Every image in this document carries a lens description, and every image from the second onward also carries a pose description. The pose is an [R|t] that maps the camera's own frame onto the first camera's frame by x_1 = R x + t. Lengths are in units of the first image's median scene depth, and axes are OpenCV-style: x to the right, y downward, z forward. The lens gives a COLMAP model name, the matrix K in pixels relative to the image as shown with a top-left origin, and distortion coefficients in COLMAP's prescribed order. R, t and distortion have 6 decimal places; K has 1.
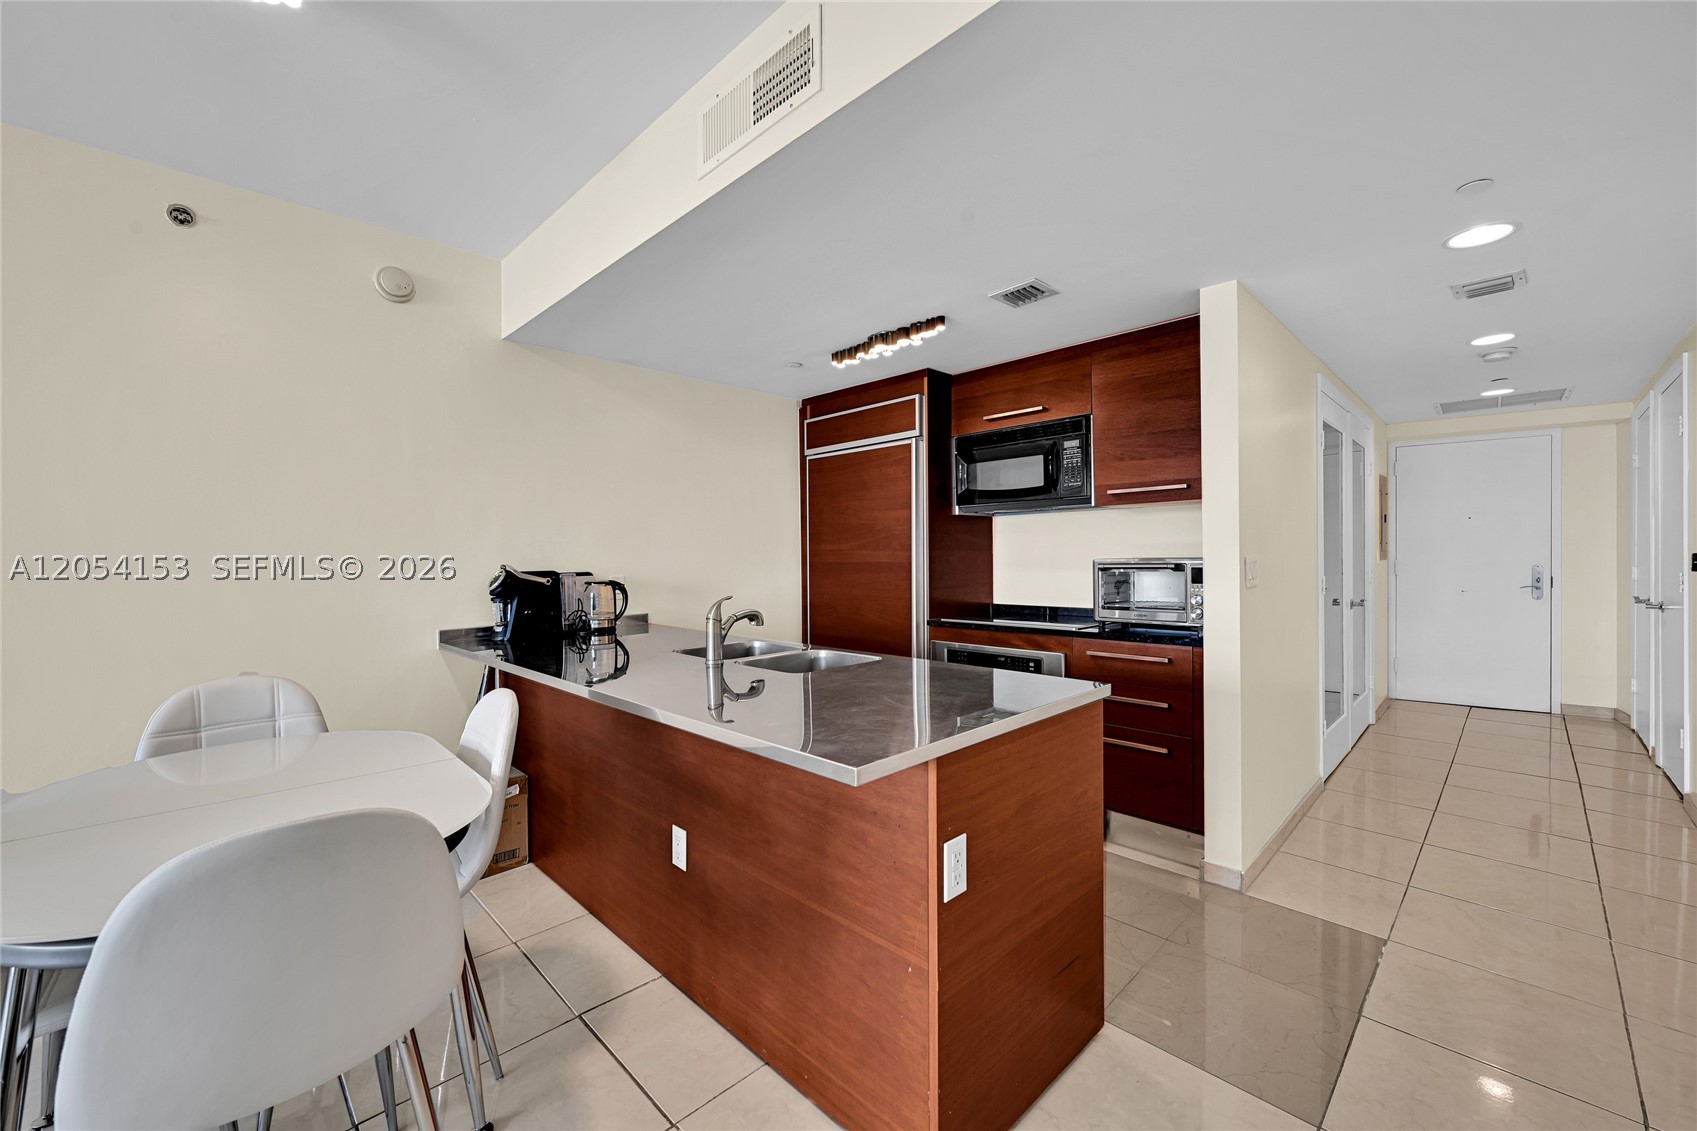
lens RADIAL K [[682.2, 0, 853.9], [0, 682.2, 574.8], [0, 0, 1]] dist [-0.000367, -0.000005]
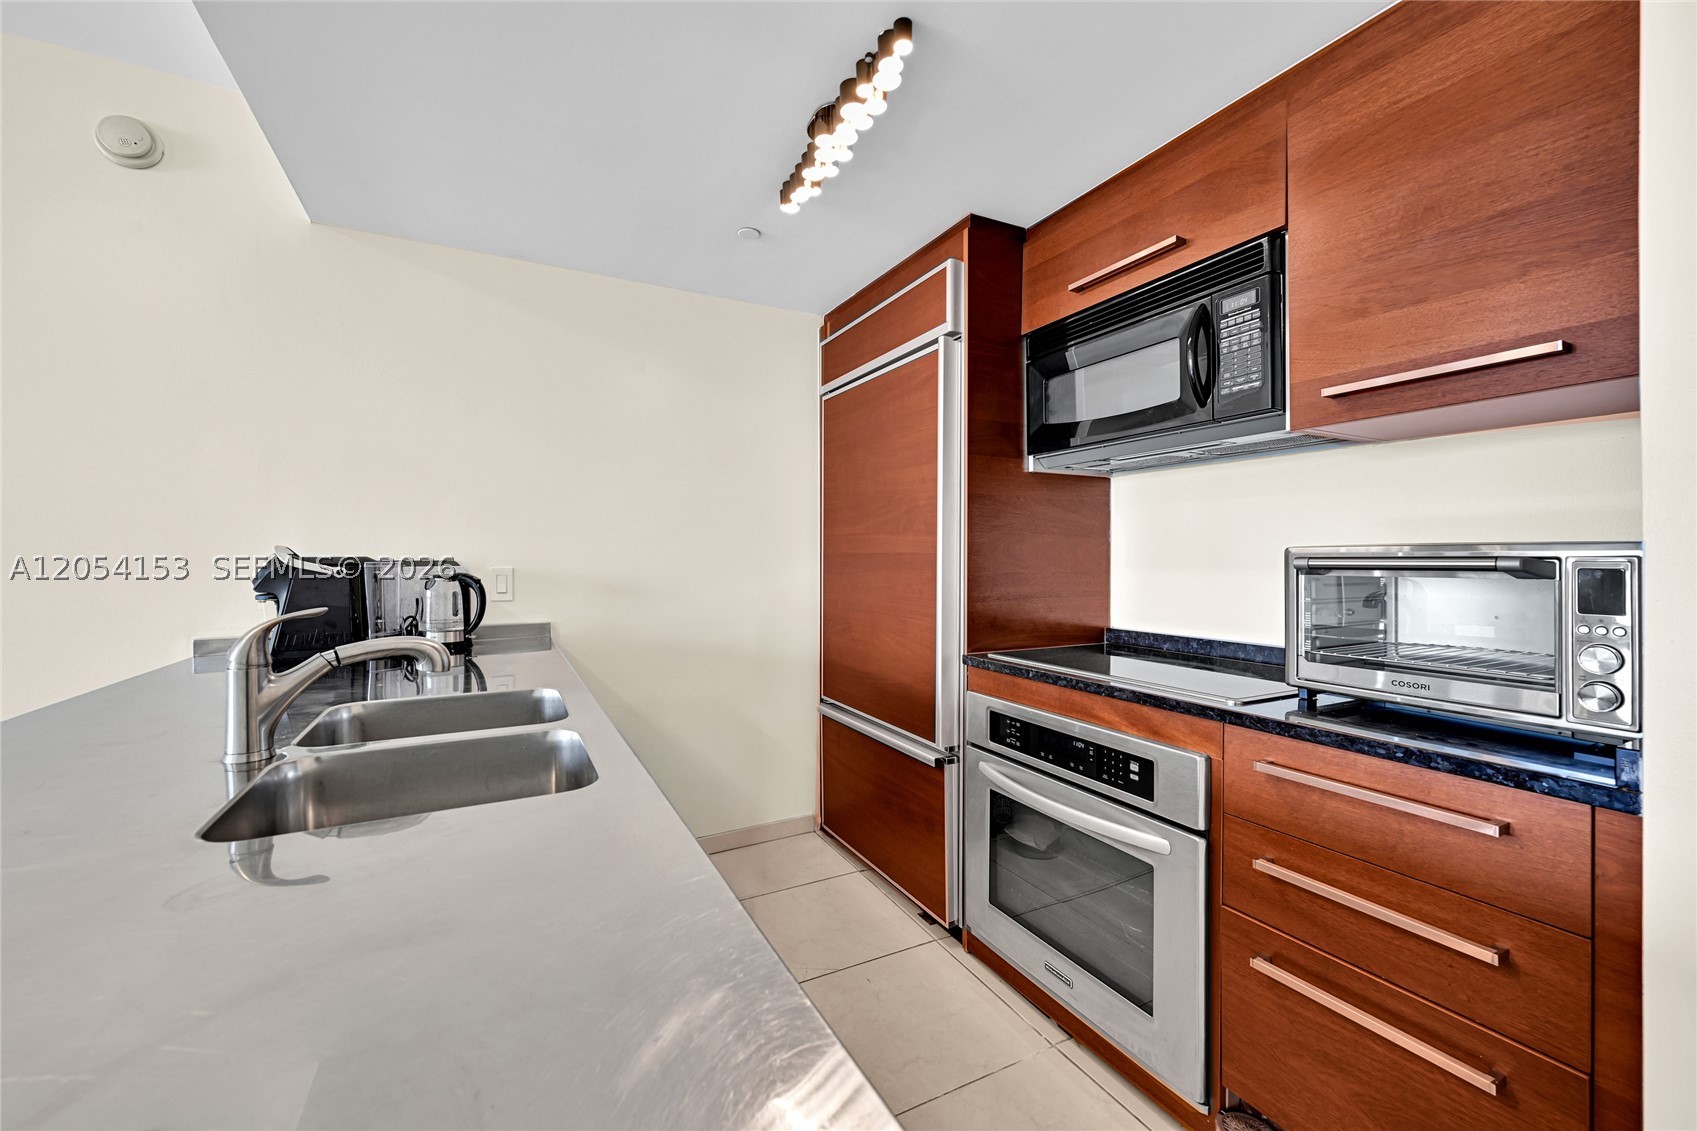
lens RADIAL K [[682.8, 0, 848.5], [0, 682.8, 565.5], [0, 0, 1]] dist [0.000107, -0.000202]
pose [[0.954030, 0.016249, -0.299270, 0.202577], [-0.020023, 0.999754, -0.009550, -0.000884], [0.299041, 0.015103, 0.954121, 0.466569]]
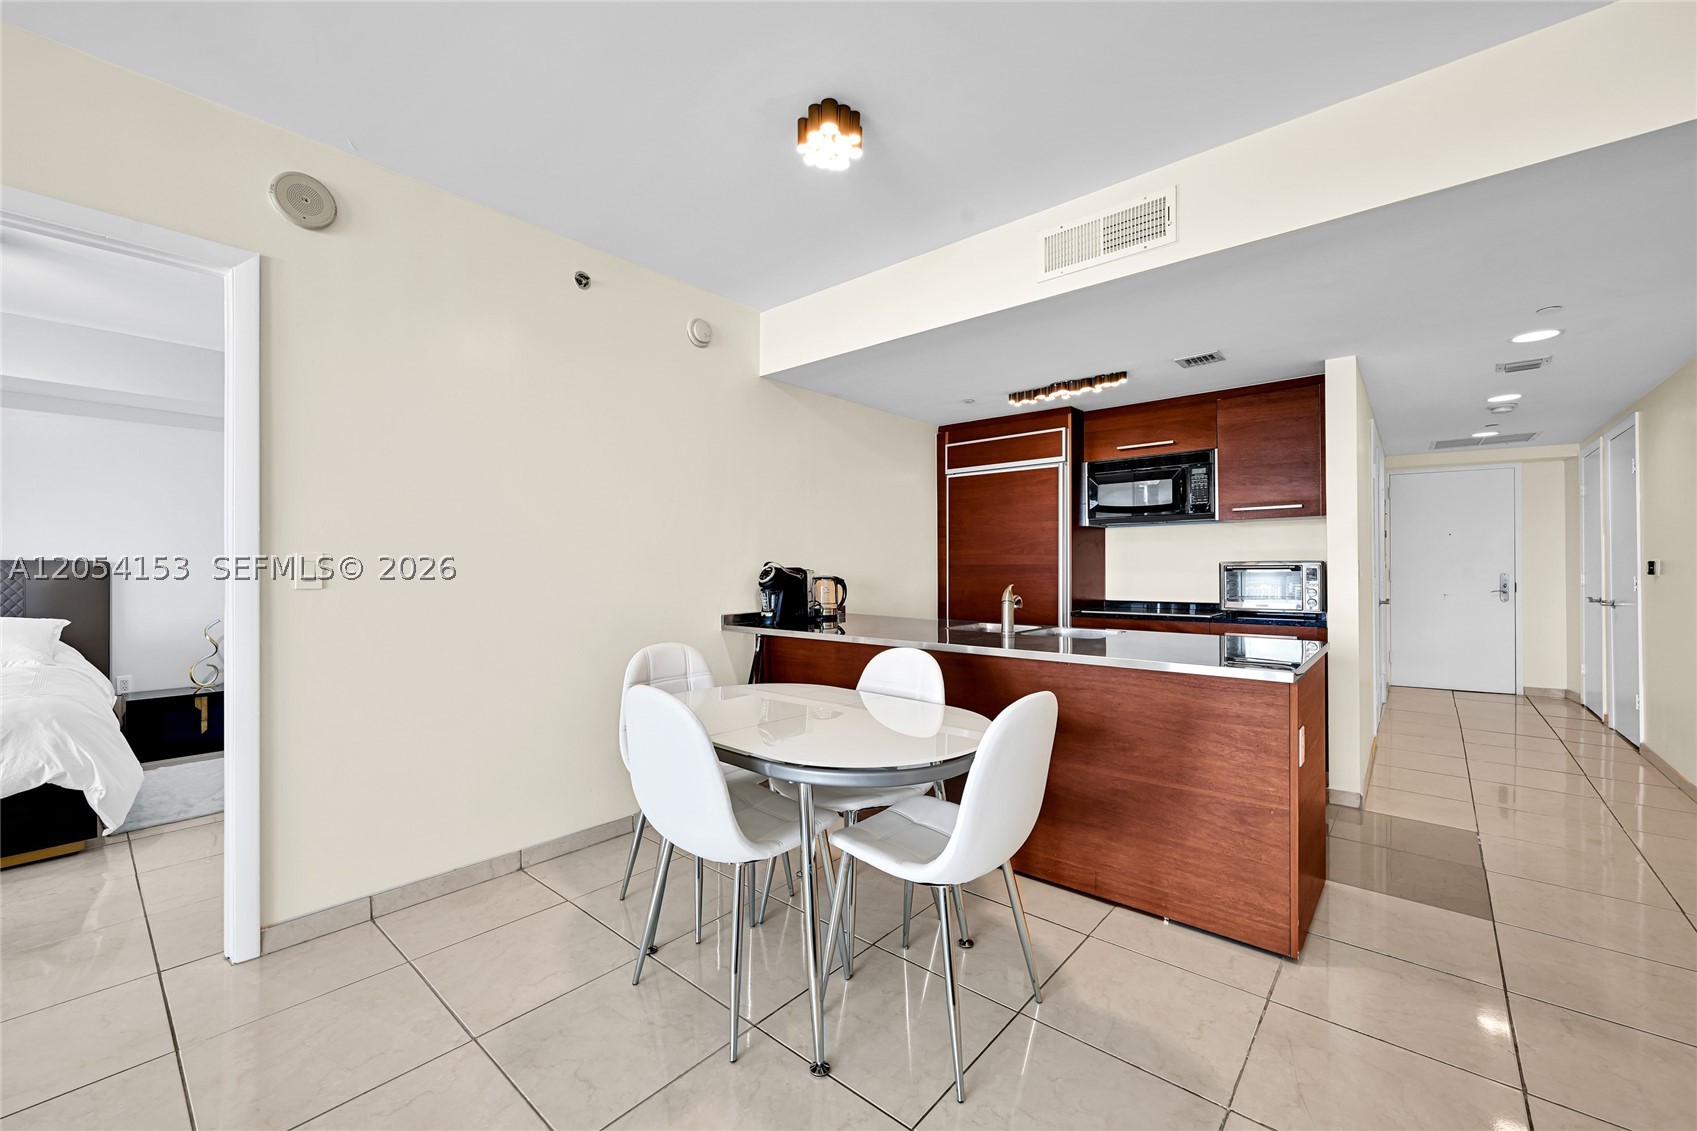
lens RADIAL K [[682.2, 0, 853.9], [0, 682.2, 574.8], [0, 0, 1]] dist [-0.000367, -0.000005]
pose [[0.996799, 0.006989, 0.079639, -0.409332], [-0.005583, 0.999825, -0.017858, 0.026176], [-0.079750, 0.017357, 0.996664, -0.202498]]
